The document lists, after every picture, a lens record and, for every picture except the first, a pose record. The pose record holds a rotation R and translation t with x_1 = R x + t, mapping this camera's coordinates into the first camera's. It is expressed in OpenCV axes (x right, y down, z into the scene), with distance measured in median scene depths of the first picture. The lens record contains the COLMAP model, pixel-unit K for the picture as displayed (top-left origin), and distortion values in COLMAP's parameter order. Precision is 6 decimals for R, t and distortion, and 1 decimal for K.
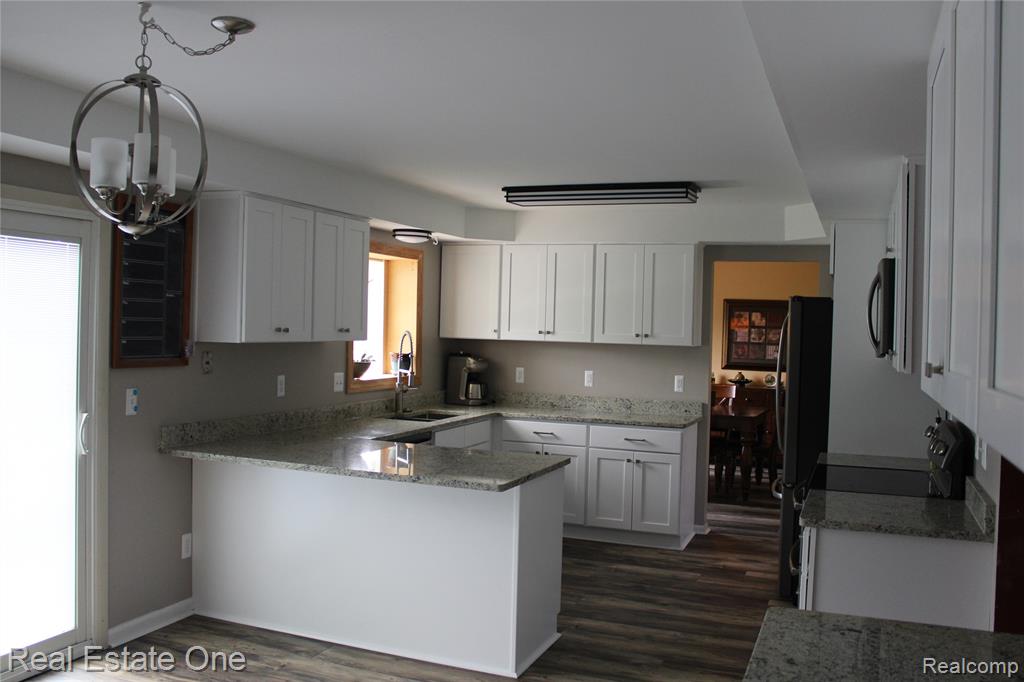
lens RADIAL K [[890.2, 0, 512.0], [0, 890.2, 341.0], [0, 0, 1]] dist [-0.134362, -0.000293]
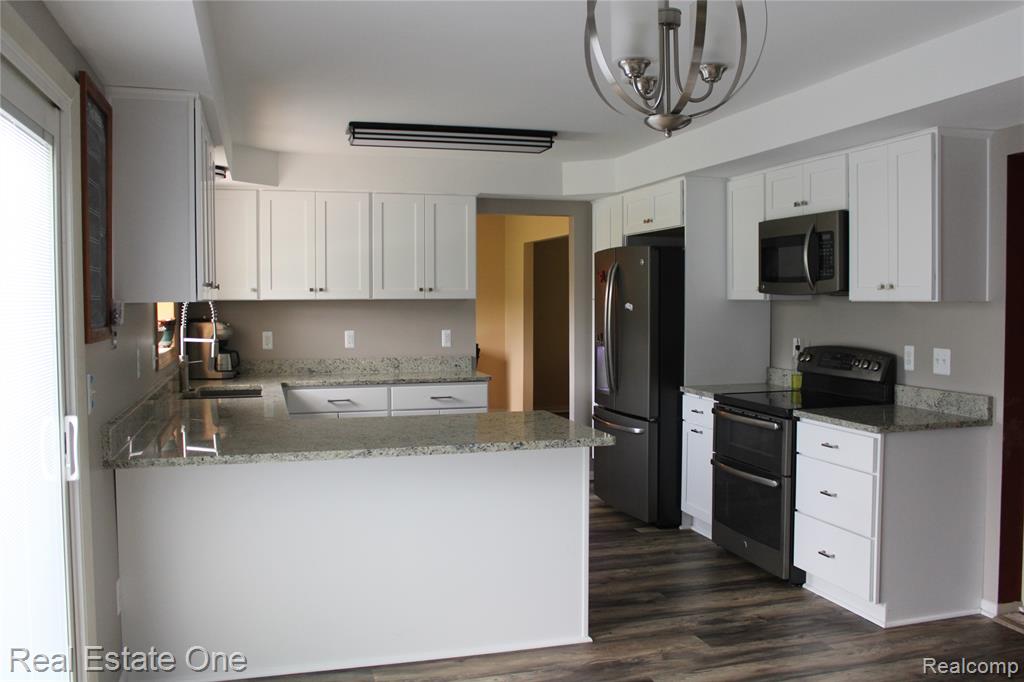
lens RADIAL K [[896.9, 0, 512.0], [0, 896.9, 341.0], [0, 0, 1]] dist [-0.198414, 0.311814]
pose [[0.784694, -0.057230, 0.617236, -0.379764], [0.035108, 0.998234, 0.047923, 0.006243], [-0.618888, -0.015934, 0.785317, 0.182980]]
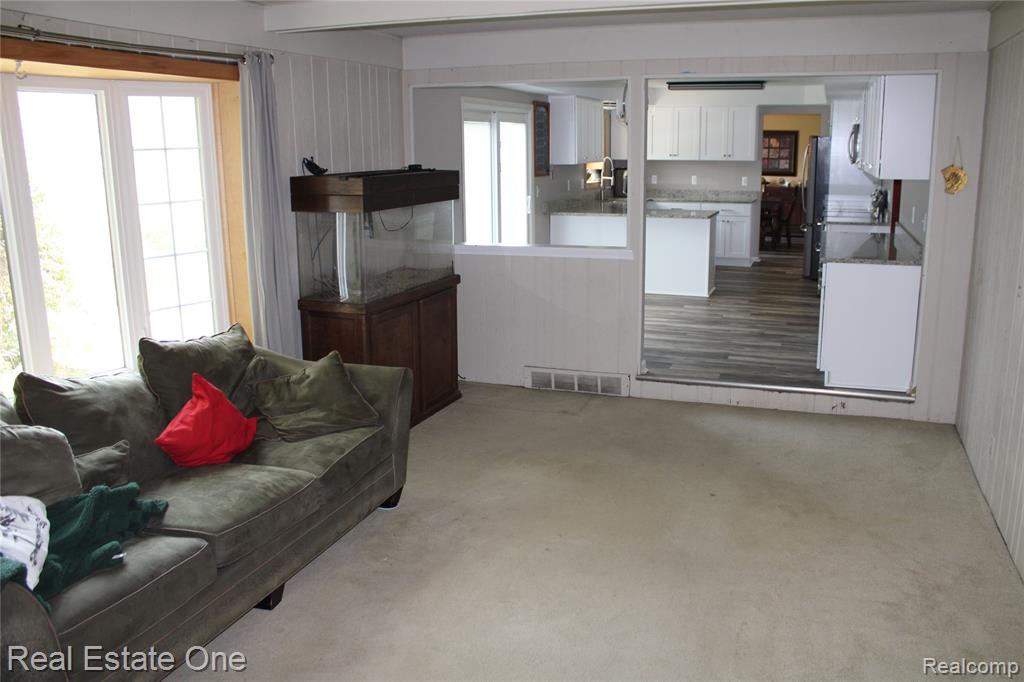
lens RADIAL K [[896.9, 0, 512.0], [0, 896.9, 341.0], [0, 0, 1]] dist [-0.198414, 0.311814]
pose [[0.998663, -0.044272, 0.026695, -0.376066], [0.038216, 0.979957, 0.195510, -0.003835], [-0.034816, -0.194228, 0.980338, -0.891142]]
